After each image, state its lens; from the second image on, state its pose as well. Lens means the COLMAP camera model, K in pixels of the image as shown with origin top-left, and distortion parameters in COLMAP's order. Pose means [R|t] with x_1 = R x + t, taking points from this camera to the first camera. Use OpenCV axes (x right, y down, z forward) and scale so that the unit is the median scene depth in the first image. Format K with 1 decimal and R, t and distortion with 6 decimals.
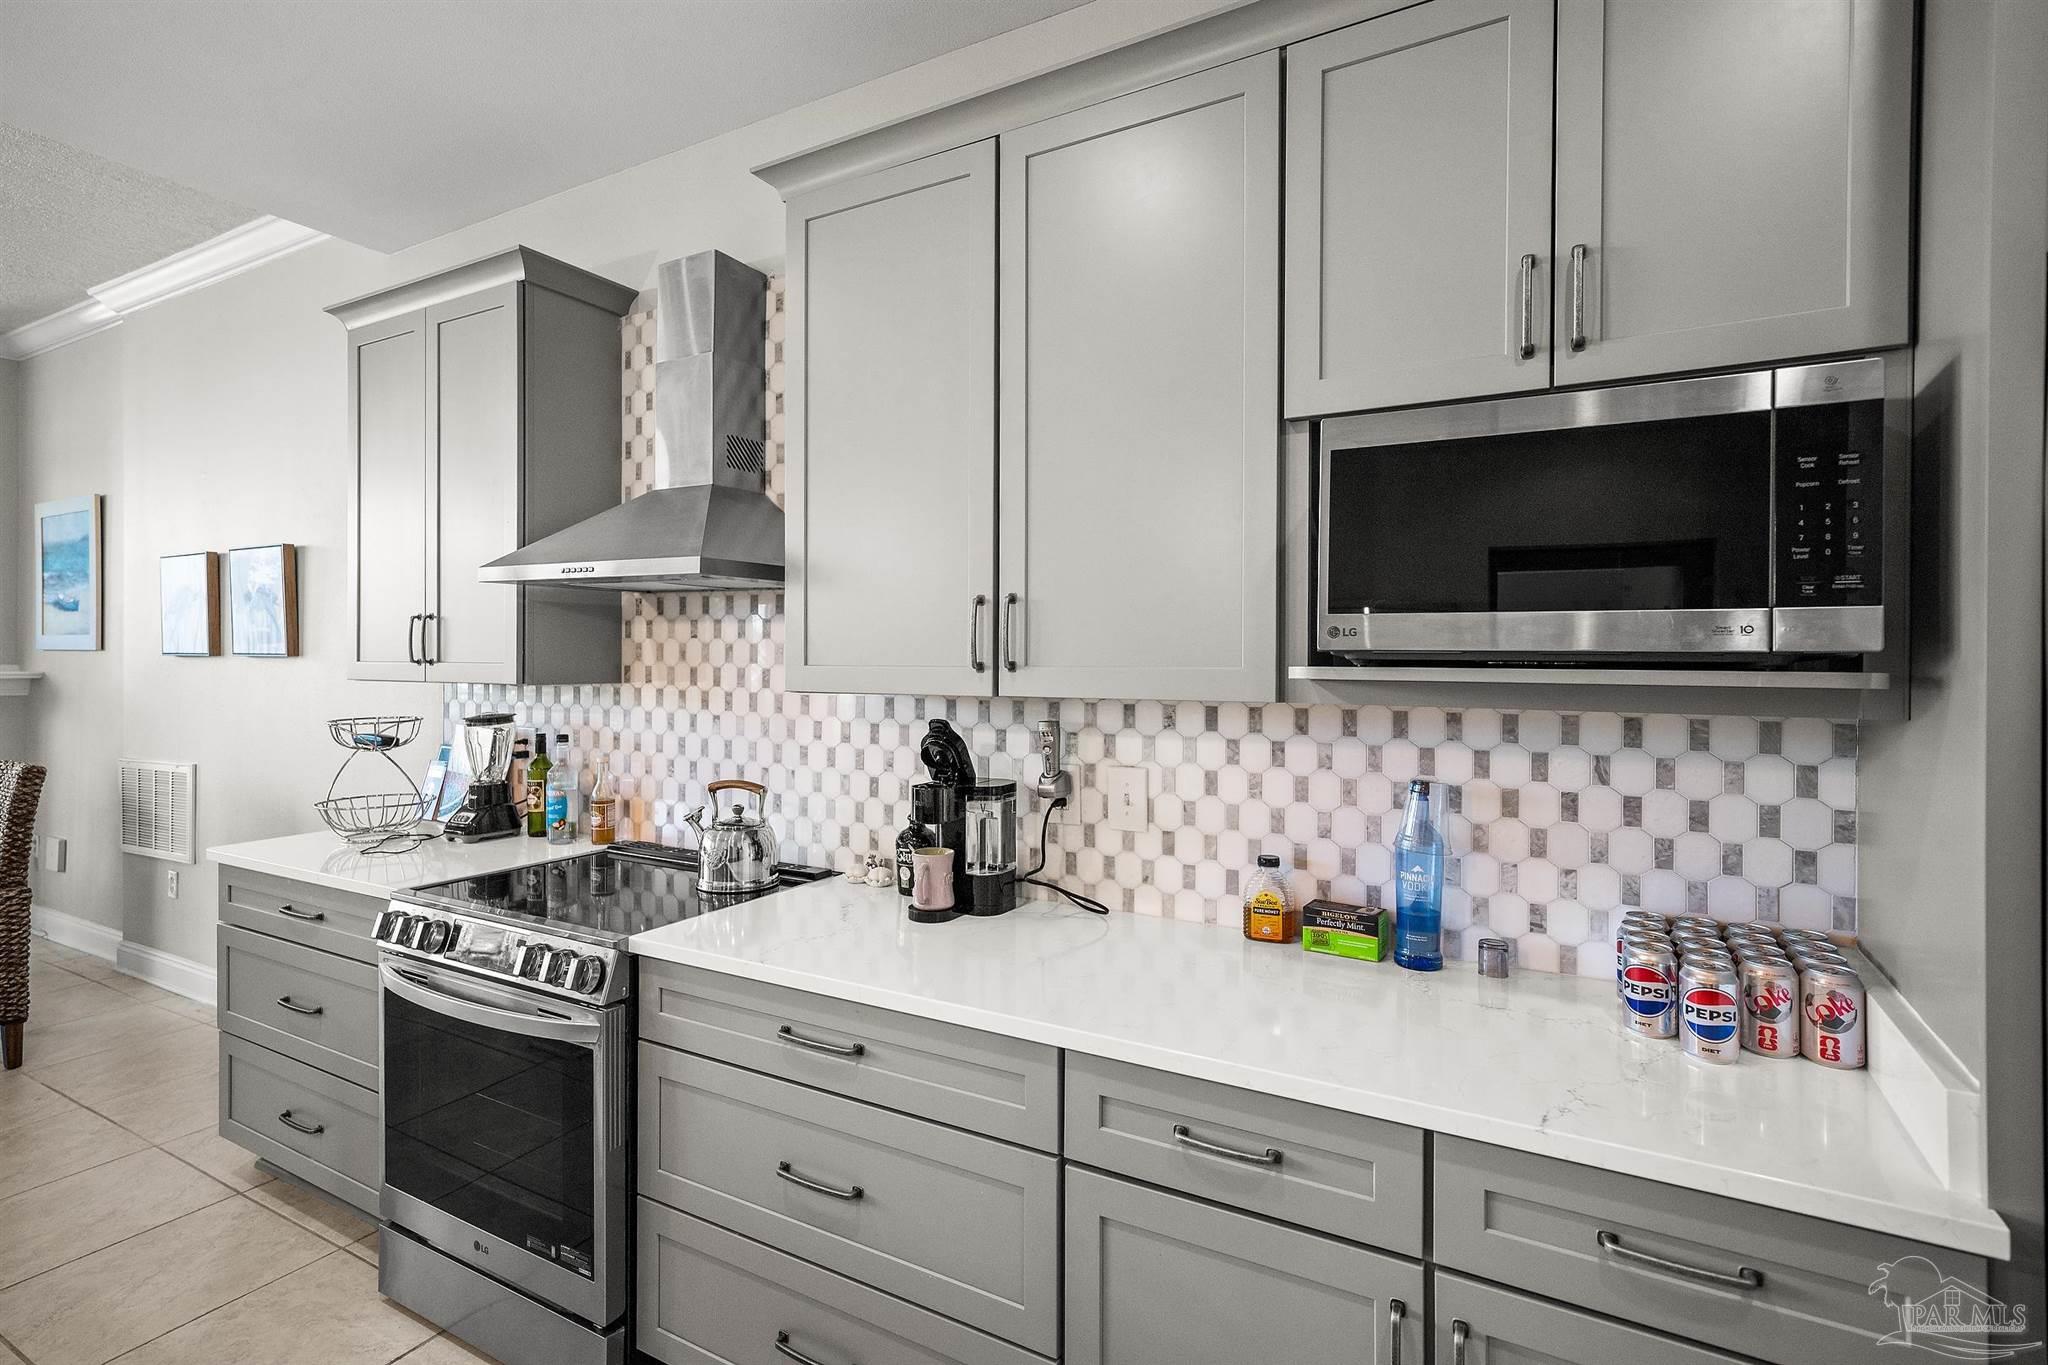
lens RADIAL K [[984.6, 0, 1022.5], [0, 984.6, 659.1], [0, 0, 1]] dist [0.009317, 0.000203]
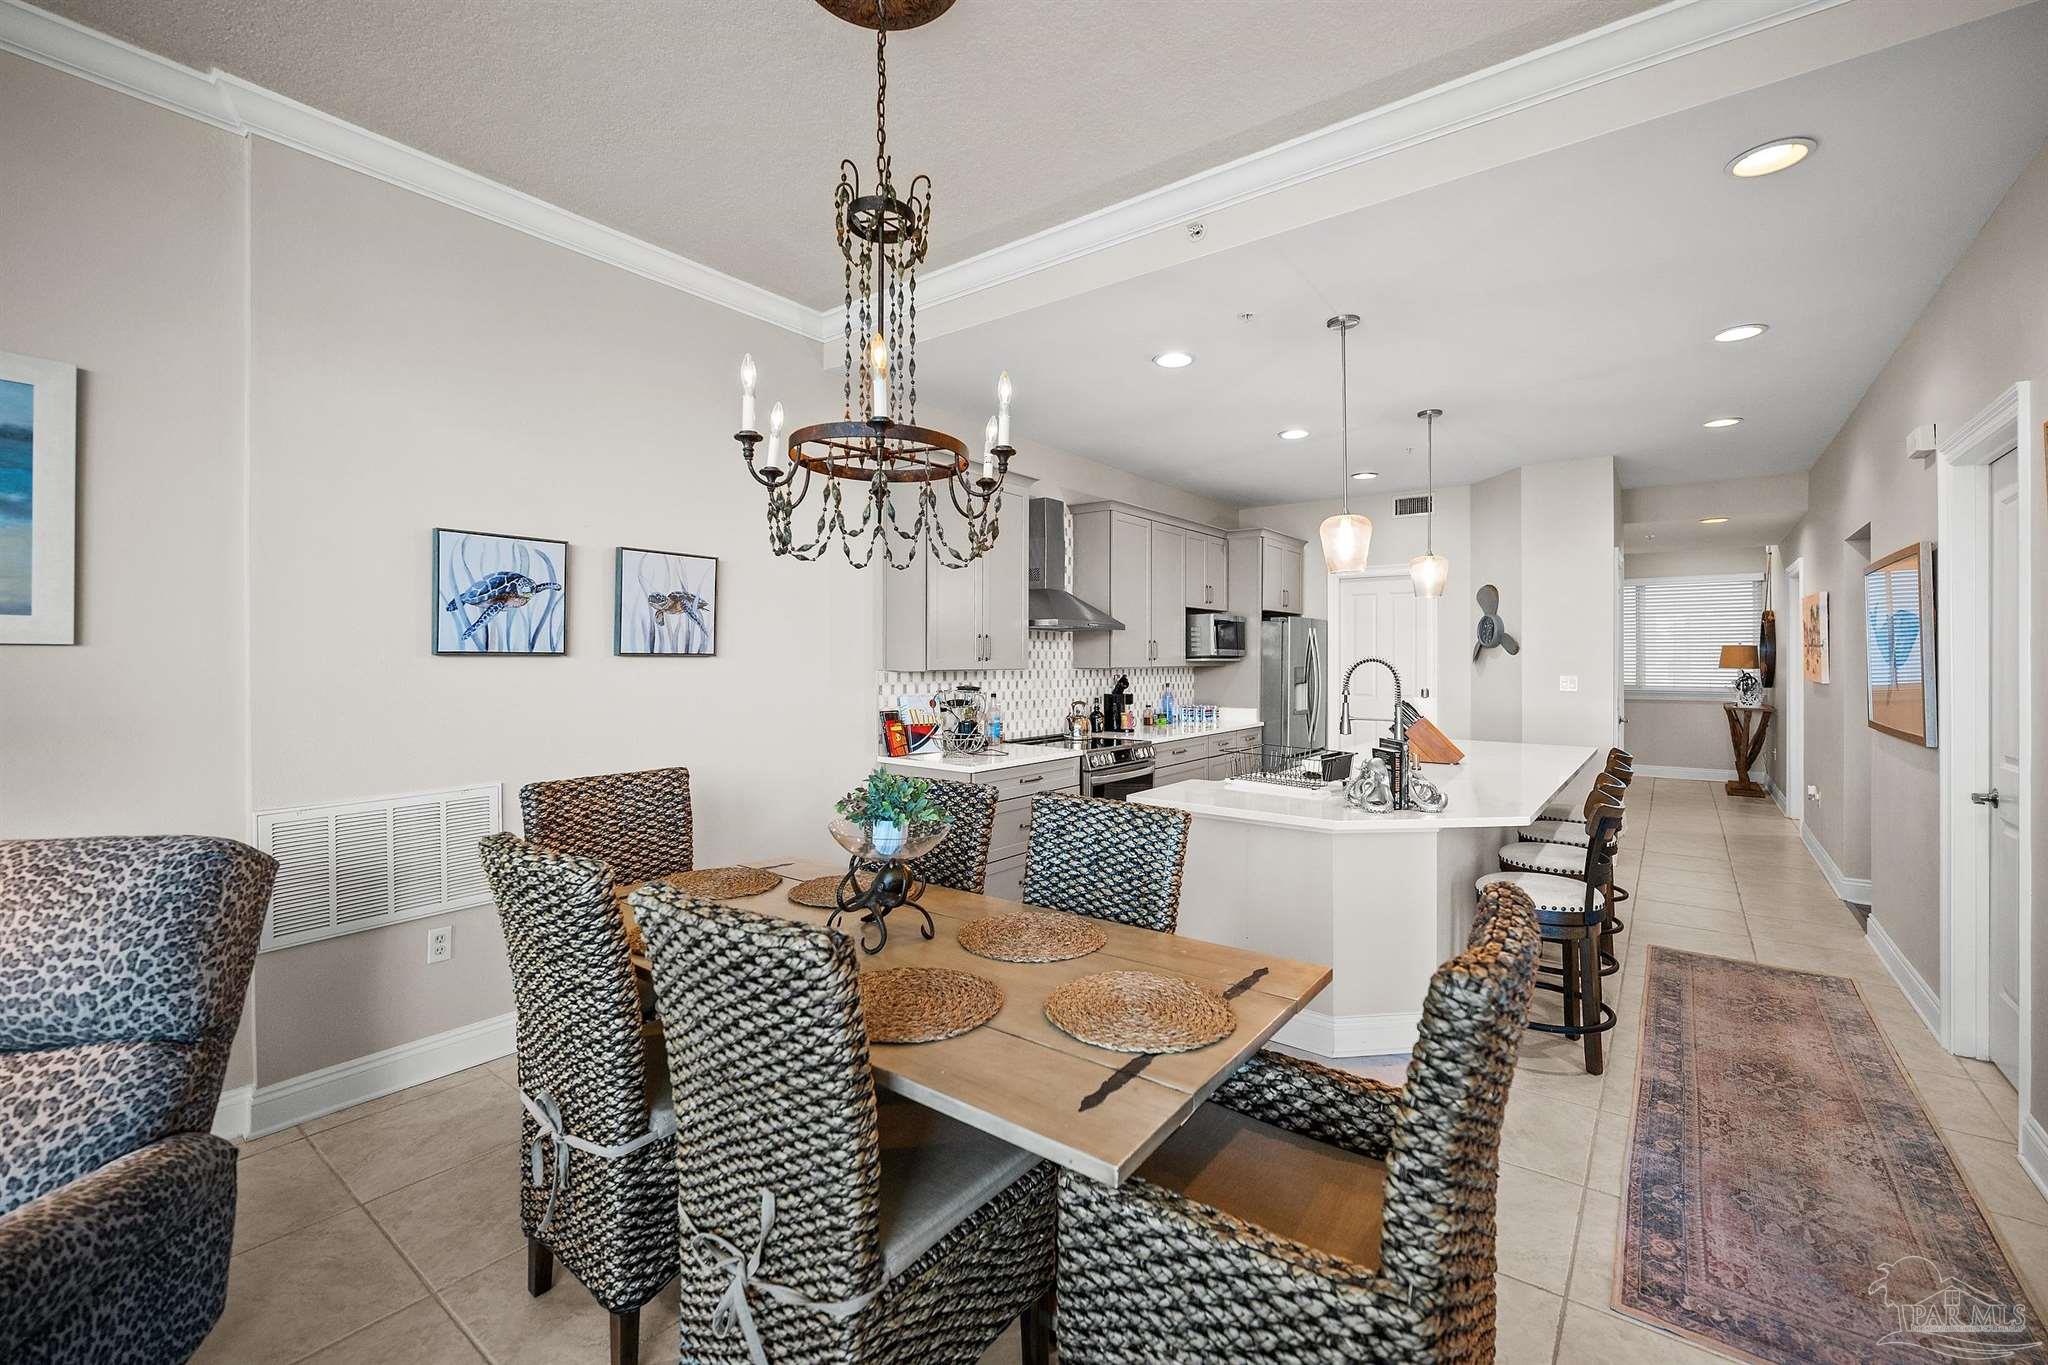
lens RADIAL K [[855.8, 0, 1033.6], [0, 855.8, 653.4], [0, 0, 1]] dist [-0.000665, -0.000179]
pose [[0.129150, 0.001252, 0.991624, -3.255229], [-0.000995, 0.999999, -0.001132, -0.010031], [-0.991625, -0.000840, 0.129151, 0.985187]]
